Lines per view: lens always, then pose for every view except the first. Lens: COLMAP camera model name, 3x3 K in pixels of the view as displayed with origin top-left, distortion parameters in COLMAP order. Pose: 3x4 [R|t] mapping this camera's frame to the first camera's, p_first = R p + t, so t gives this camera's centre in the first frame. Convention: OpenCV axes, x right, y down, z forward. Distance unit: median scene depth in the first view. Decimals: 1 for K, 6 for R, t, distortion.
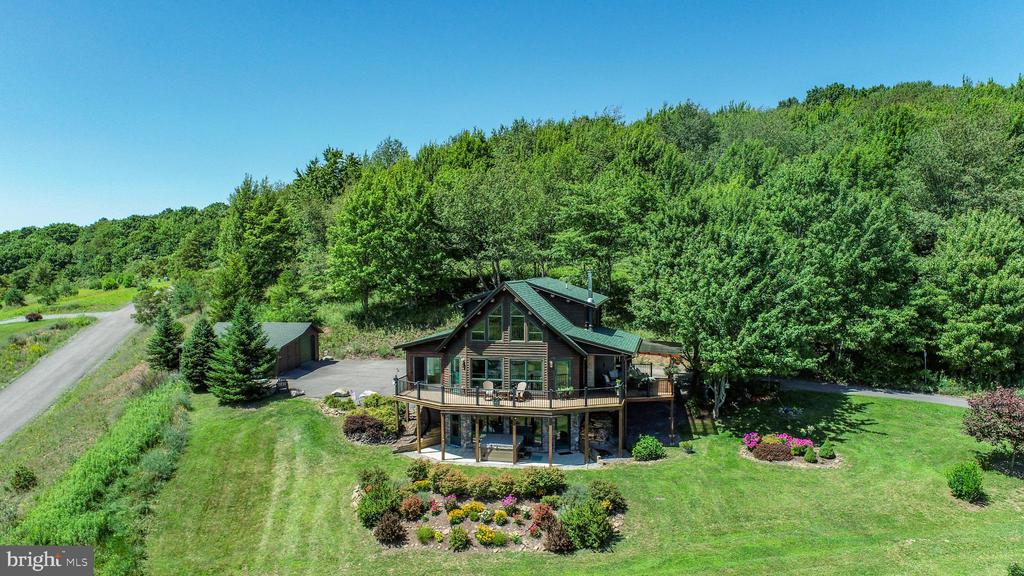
lens RADIAL K [[691.9, 0, 512.0], [0, 691.9, 290.5], [0, 0, 1]] dist [-0.011466, 0.002295]
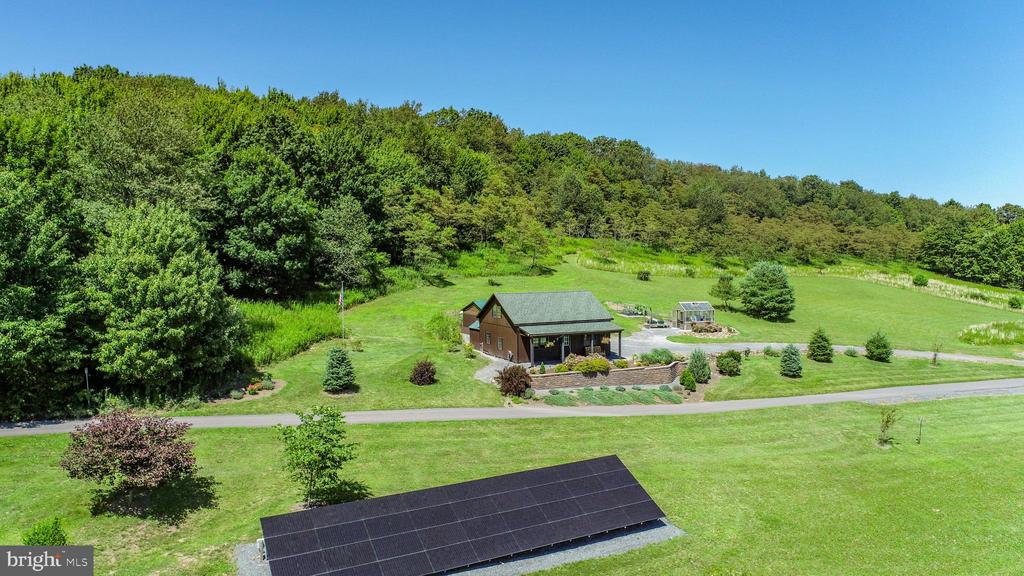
lens RADIAL K [[694.5, 0, 511.9], [0, 694.5, 283.2], [0, 0, 1]] dist [-0.008634, 0.001506]
pose [[0.625136, -0.026694, 0.780060, 0.314107], [0.036142, 0.999333, 0.005233, 0.000572], [-0.779679, 0.024921, 0.625683, 0.084920]]
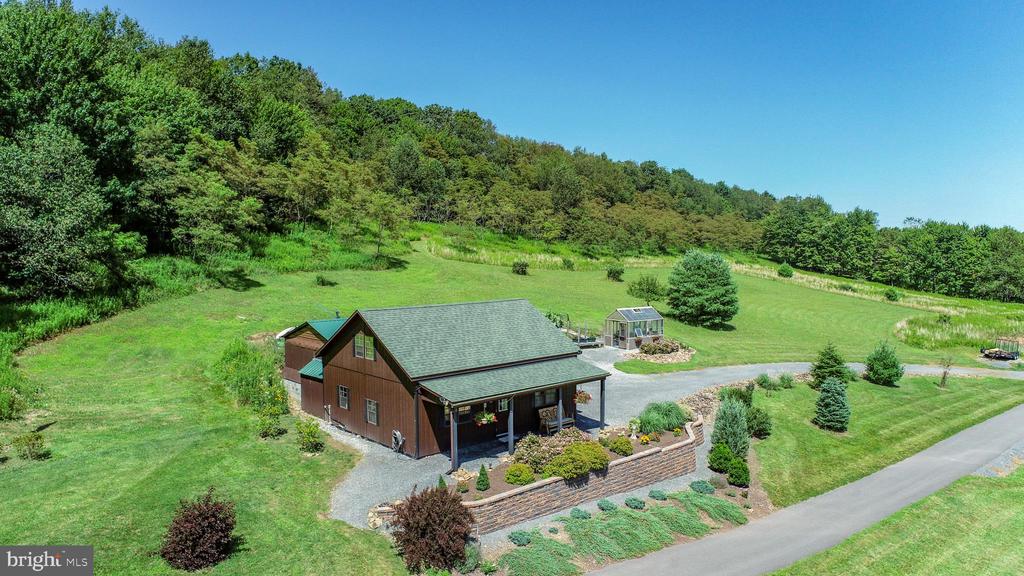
lens RADIAL K [[691.9, 0, 512.0], [0, 691.9, 290.5], [0, 0, 1]] dist [-0.011466, 0.002295]
pose [[0.387824, -0.053410, 0.920185, 0.823339], [0.041135, 0.998328, 0.040608, -0.014559], [-0.920815, 0.022103, 0.389373, 0.591963]]
